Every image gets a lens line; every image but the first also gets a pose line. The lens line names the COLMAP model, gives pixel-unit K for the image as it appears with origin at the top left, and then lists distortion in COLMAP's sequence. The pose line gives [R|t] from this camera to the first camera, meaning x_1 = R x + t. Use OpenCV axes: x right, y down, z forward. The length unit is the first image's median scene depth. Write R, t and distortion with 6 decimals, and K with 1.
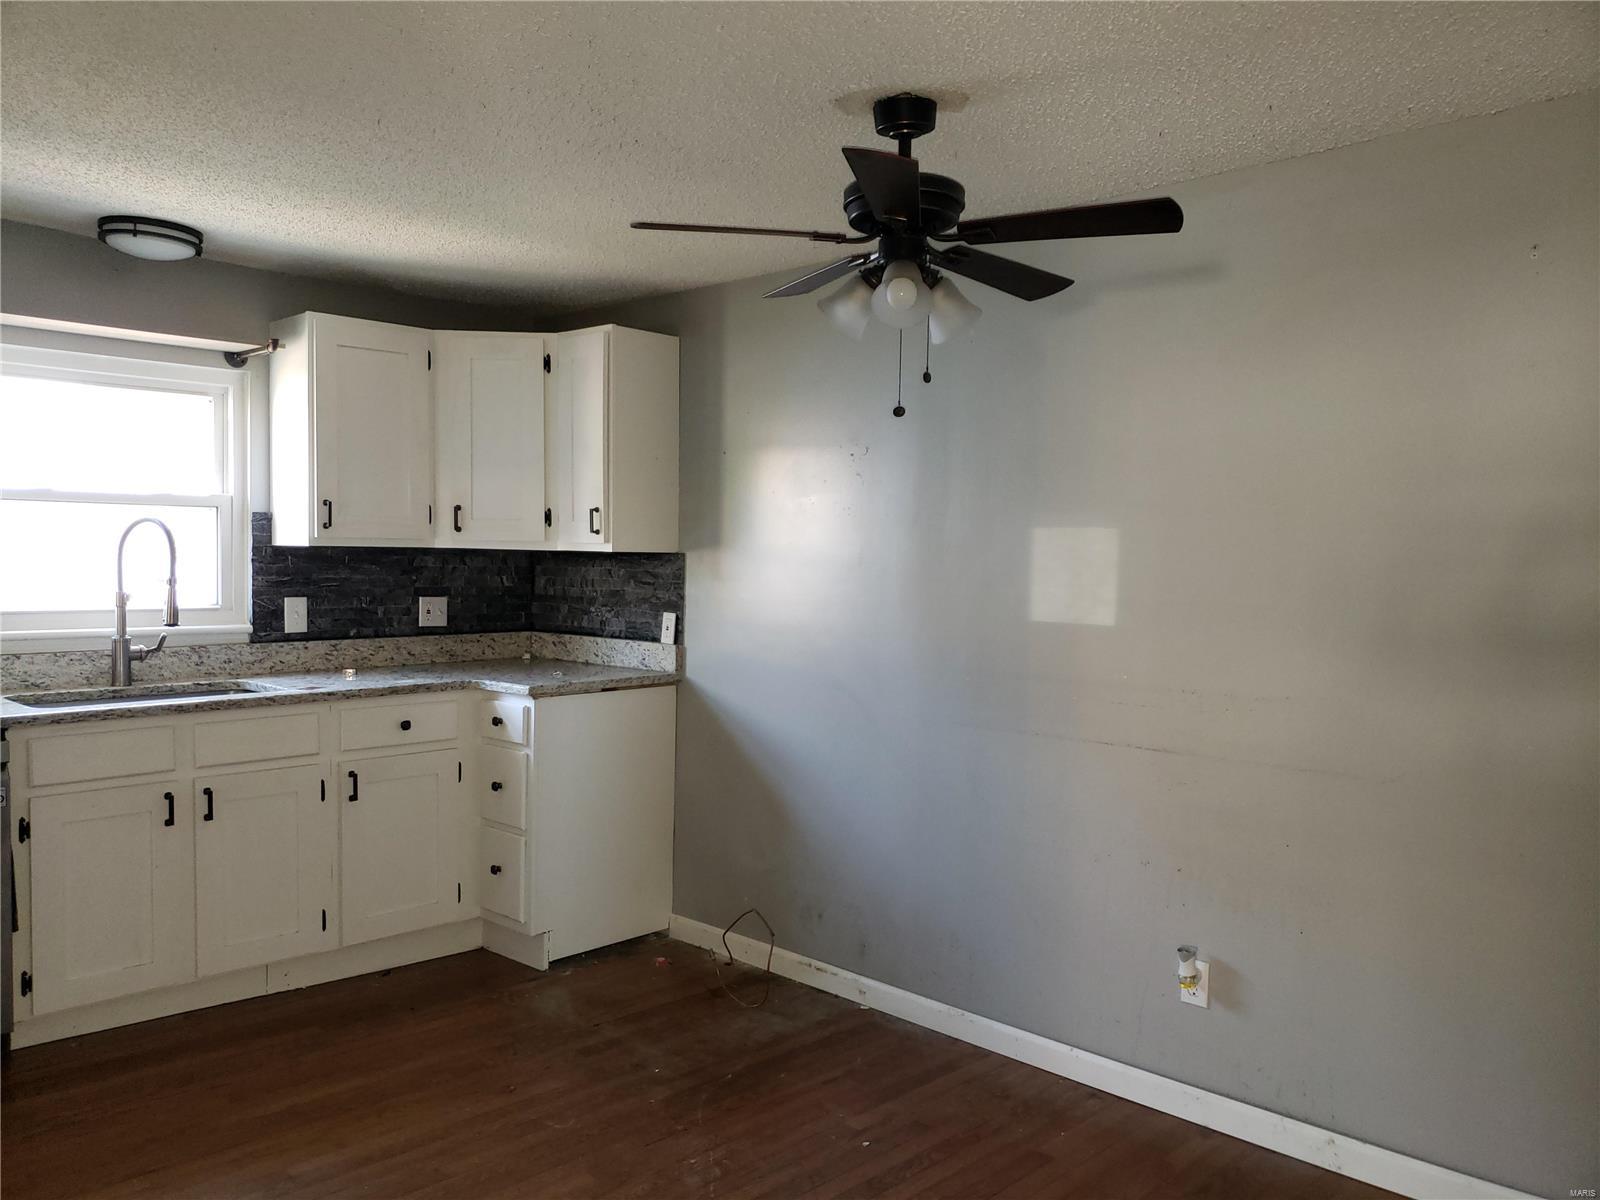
lens RADIAL K [[1235.6, 0, 811.7], [0, 1235.6, 600.0], [0, 0, 1]] dist [0.003998, 0.006860]
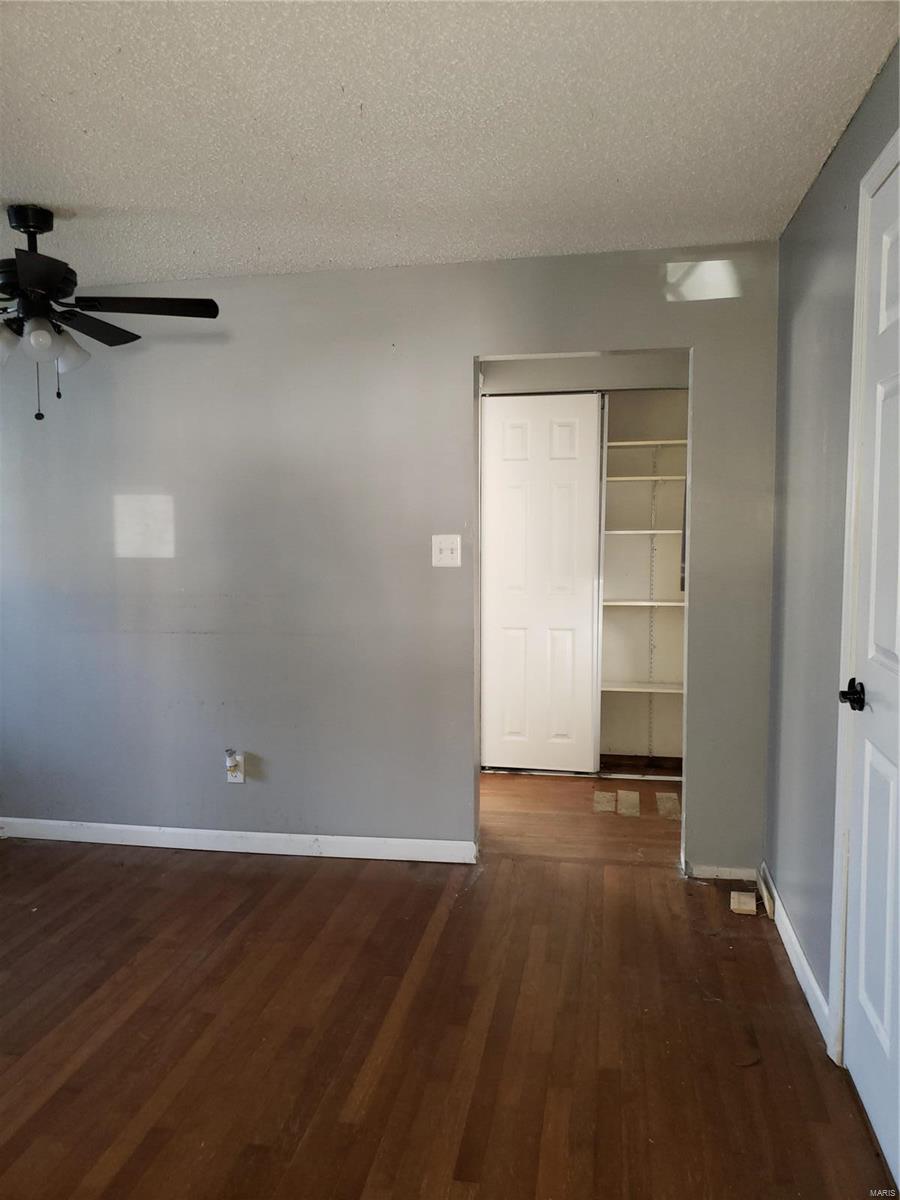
lens RADIAL K [[926.7, 0, 450.0], [0, 926.7, 600.0], [0, 0, 1]] dist [0.003998, 0.006860]
pose [[0.823609, -0.068559, 0.562999, -0.109785], [0.041094, 0.997271, 0.061327, 0.013755], [-0.565668, -0.027374, 0.824179, -0.145889]]
